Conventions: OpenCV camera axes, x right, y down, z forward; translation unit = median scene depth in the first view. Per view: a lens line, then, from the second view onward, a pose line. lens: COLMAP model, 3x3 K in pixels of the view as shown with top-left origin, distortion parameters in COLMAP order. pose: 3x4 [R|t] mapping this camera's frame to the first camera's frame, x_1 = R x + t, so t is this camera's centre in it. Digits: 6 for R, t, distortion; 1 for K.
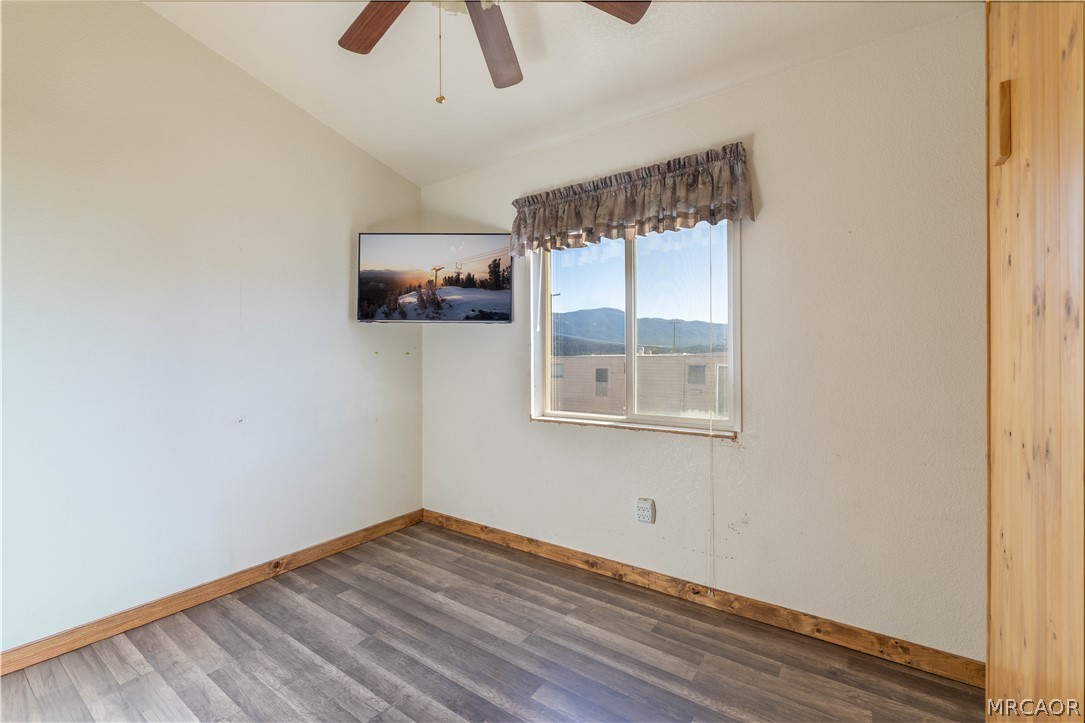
lens RADIAL K [[479.4, 0, 535.9], [0, 479.4, 357.8], [0, 0, 1]] dist [-0.001379, 0.000834]
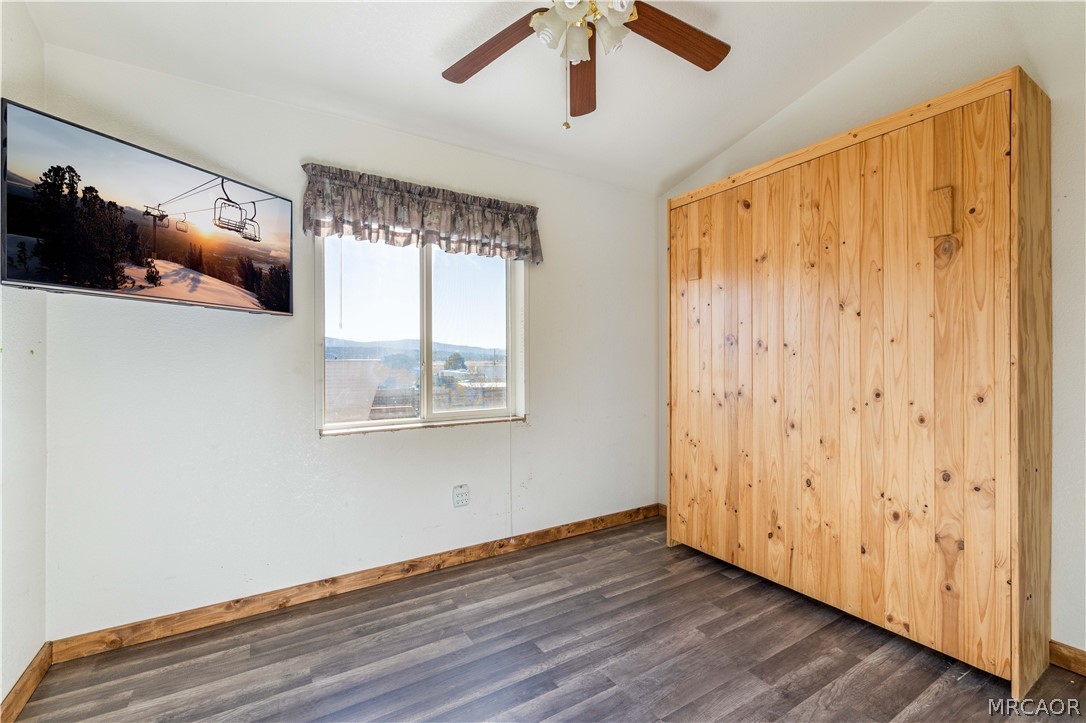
lens RADIAL K [[498.2, 0, 543.0], [0, 498.2, 361.5], [0, 0, 1]] dist [-0.001587, 0.000056]
pose [[0.345076, 0.000861, 0.938574, -0.849970], [0.001244, 0.999998, -0.001375, 0.003467], [-0.938574, 0.001642, 0.345075, 0.433453]]
